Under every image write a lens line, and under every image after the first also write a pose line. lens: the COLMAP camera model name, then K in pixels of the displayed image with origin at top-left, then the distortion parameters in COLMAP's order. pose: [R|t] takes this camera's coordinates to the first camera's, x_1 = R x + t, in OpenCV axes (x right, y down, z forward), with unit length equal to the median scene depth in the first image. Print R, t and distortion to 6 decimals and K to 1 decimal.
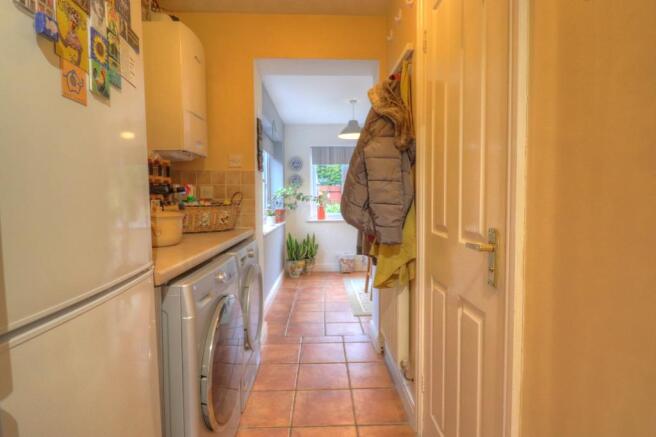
lens RADIAL K [[343.2, 0, 327.5], [0, 343.2, 216.5], [0, 0, 1]] dist [-0.006063, -0.005572]
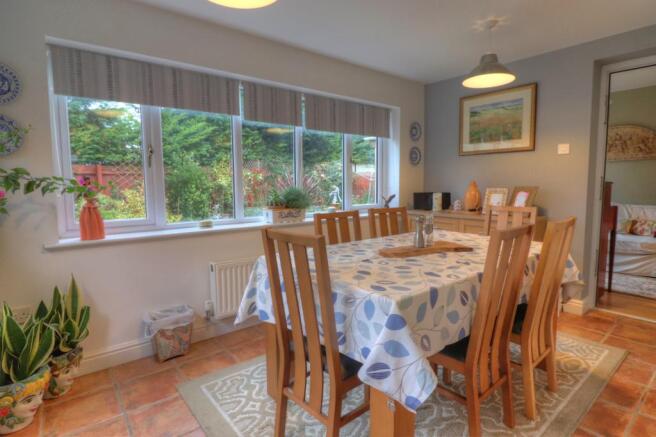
lens RADIAL K [[343.2, 0, 327.7], [0, 343.2, 216.0], [0, 0, 1]] dist [-0.006063, -0.005572]
pose [[0.793502, -0.054468, 0.606125, -0.042076], [0.038509, 0.998485, 0.039313, -0.023851], [-0.607348, -0.007854, 0.794397, 0.547955]]
